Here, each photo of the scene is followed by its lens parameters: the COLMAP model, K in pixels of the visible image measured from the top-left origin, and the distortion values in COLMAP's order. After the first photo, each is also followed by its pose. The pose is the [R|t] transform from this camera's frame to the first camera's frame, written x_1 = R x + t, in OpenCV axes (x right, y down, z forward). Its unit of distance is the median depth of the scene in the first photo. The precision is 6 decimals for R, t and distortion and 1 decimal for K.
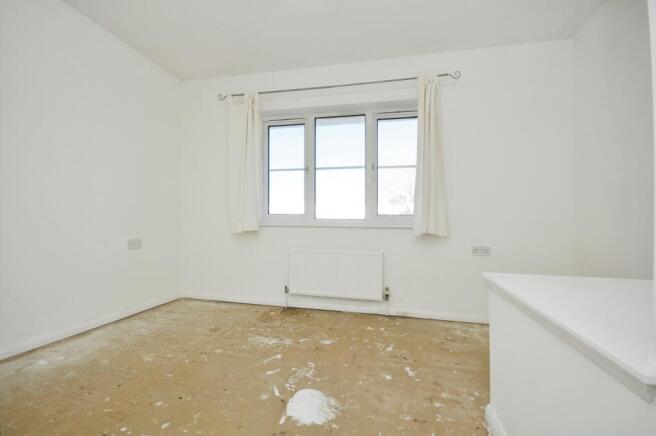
lens RADIAL K [[294.3, 0, 327.3], [0, 294.3, 226.4], [0, 0, 1]] dist [-0.000822, -0.000368]
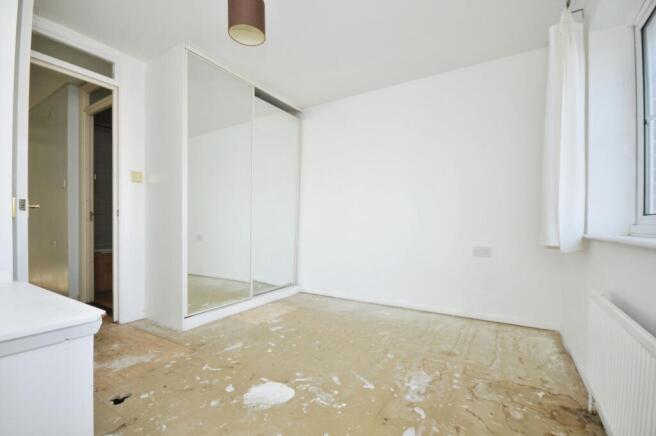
lens RADIAL K [[294.3, 0, 327.3], [0, 294.3, 226.4], [0, 0, 1]] dist [-0.000822, -0.000368]
pose [[-0.338834, -0.012294, -0.940766, 0.625104], [-0.020207, 0.999779, -0.005788, -0.010757], [0.940629, 0.017049, -0.339008, 1.072546]]
